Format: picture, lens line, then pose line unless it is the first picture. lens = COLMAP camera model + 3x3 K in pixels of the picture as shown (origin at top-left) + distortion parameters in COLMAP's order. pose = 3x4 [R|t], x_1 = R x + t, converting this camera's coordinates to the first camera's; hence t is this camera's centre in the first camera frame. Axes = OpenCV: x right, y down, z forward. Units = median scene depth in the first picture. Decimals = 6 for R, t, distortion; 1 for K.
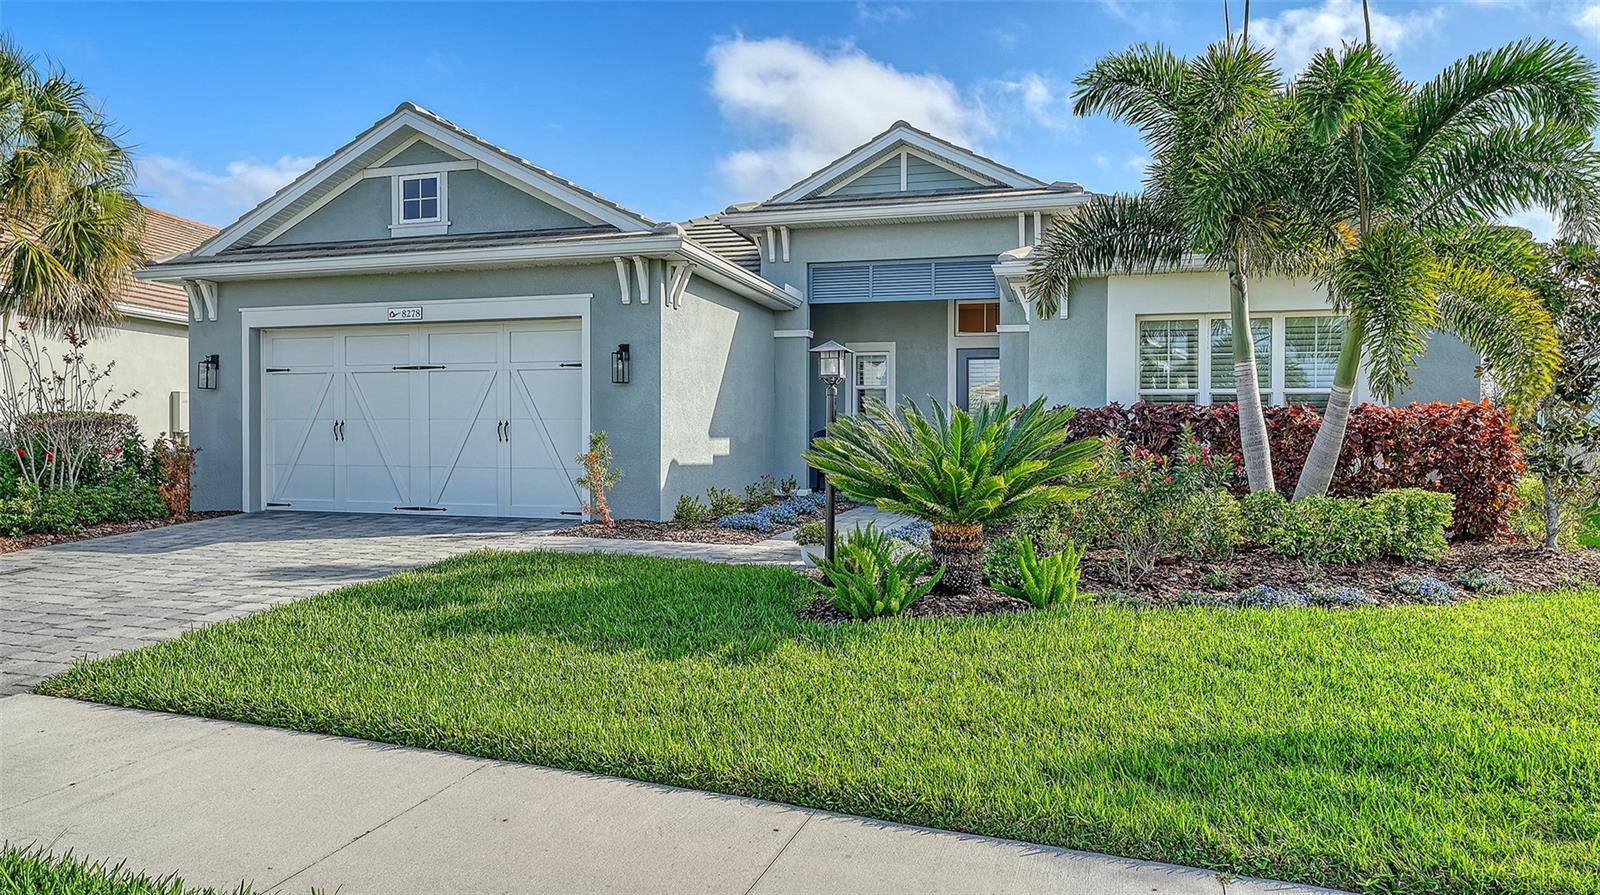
lens RADIAL K [[974.0, 0, 799.7], [0, 974.0, 450.9], [0, 0, 1]] dist [-0.001812, -0.002527]
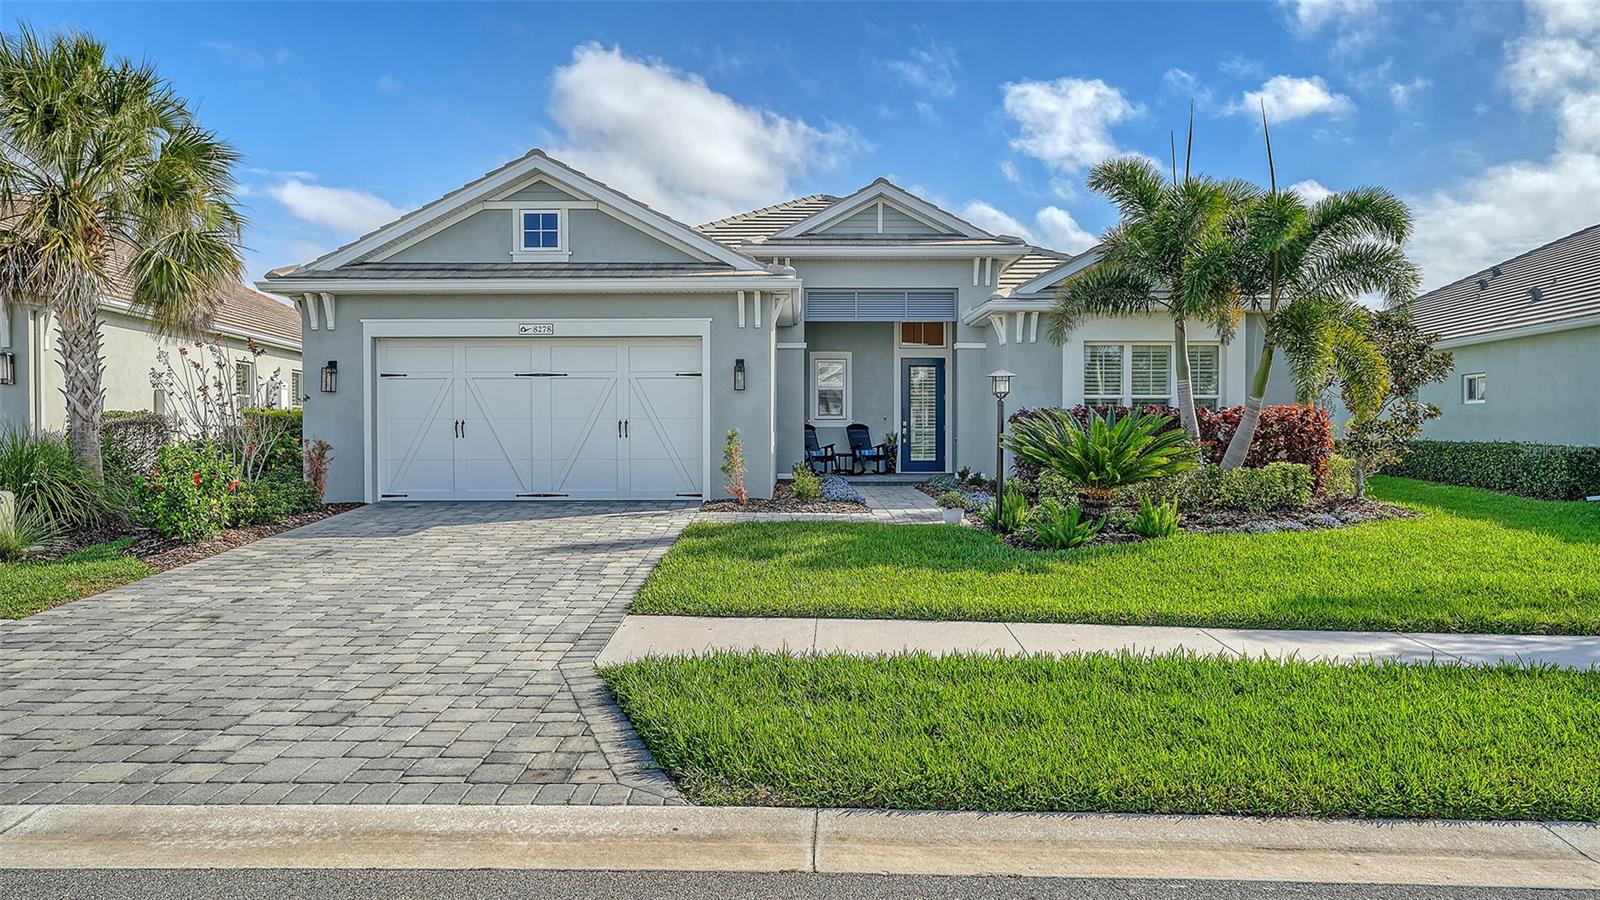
lens RADIAL K [[974.0, 0, 801.4], [0, 974.0, 450.2], [0, 0, 1]] dist [-0.001812, -0.002527]
pose [[0.959797, -0.013902, 0.280351, -0.422505], [0.010572, 0.999855, 0.013386, -0.007372], [-0.280496, -0.009884, 0.959804, -0.213042]]
